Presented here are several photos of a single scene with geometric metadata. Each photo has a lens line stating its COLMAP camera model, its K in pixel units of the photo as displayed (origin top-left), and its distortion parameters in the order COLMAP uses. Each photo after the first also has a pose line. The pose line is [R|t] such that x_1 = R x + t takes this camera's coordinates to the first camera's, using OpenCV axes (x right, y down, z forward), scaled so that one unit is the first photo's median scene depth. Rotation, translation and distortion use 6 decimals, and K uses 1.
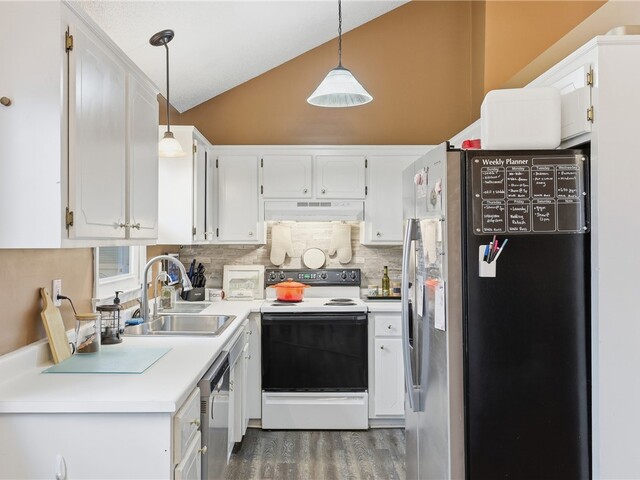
lens RADIAL K [[502.3, 0, 319.4], [0, 502.3, 238.9], [0, 0, 1]] dist [0.001444, 0.000032]
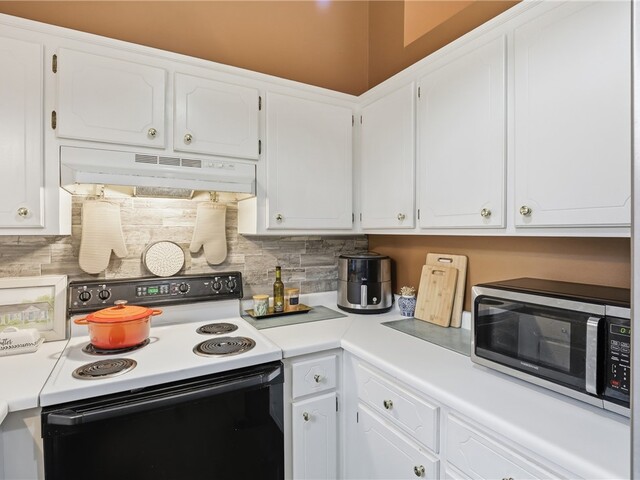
lens RADIAL K [[332.5, 0, 301.3], [0, 332.5, 233.9], [0, 0, 1]] dist [-0.033297, 0.000359]
pose [[0.902741, -0.004206, 0.430164, -0.033623], [-0.000150, 0.999949, 0.010091, 0.005594], [-0.430184, -0.009175, 0.902695, 0.580962]]
